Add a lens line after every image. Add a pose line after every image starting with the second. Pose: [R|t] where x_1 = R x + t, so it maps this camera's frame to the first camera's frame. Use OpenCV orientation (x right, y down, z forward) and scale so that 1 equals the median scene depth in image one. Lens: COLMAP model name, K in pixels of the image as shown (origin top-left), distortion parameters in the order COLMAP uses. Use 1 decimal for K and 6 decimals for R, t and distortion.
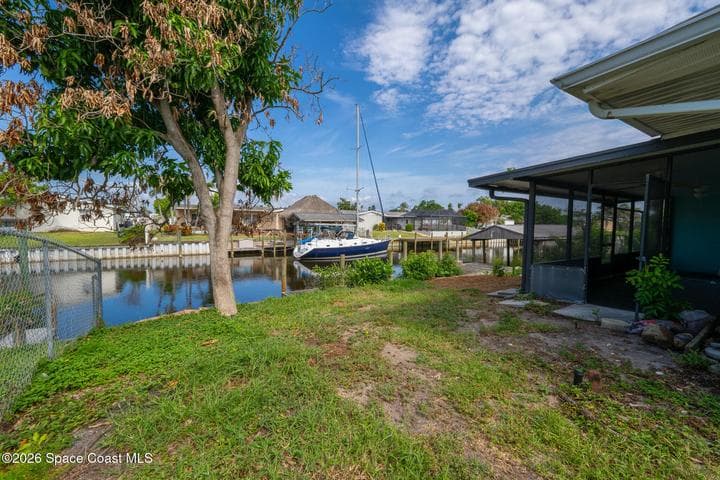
lens RADIAL K [[307.7, 0, 357.1], [0, 307.7, 206.4], [0, 0, 1]] dist [0.001643, 0.000088]
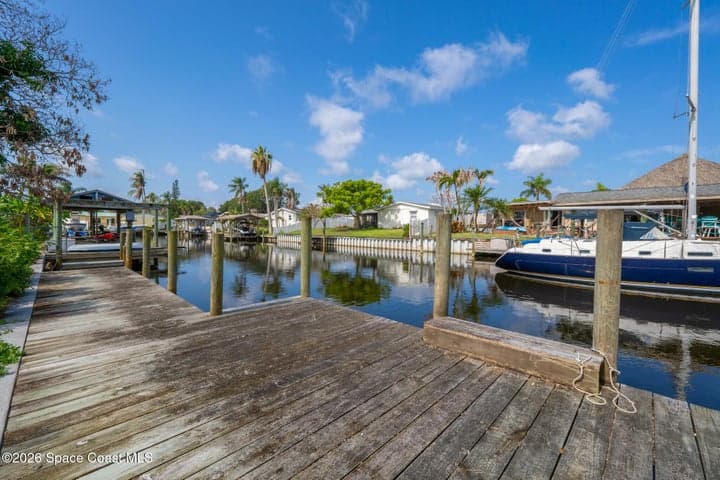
lens RADIAL K [[299.9, 0, 357.2], [0, 299.9, 237.9], [0, 0, 1]] dist [-0.000271, -0.000425]
pose [[0.208866, 0.022052, -0.977696, 0.157246], [0.041332, 0.998653, 0.031354, 0.041851], [0.977070, -0.046959, 0.207673, 0.315862]]
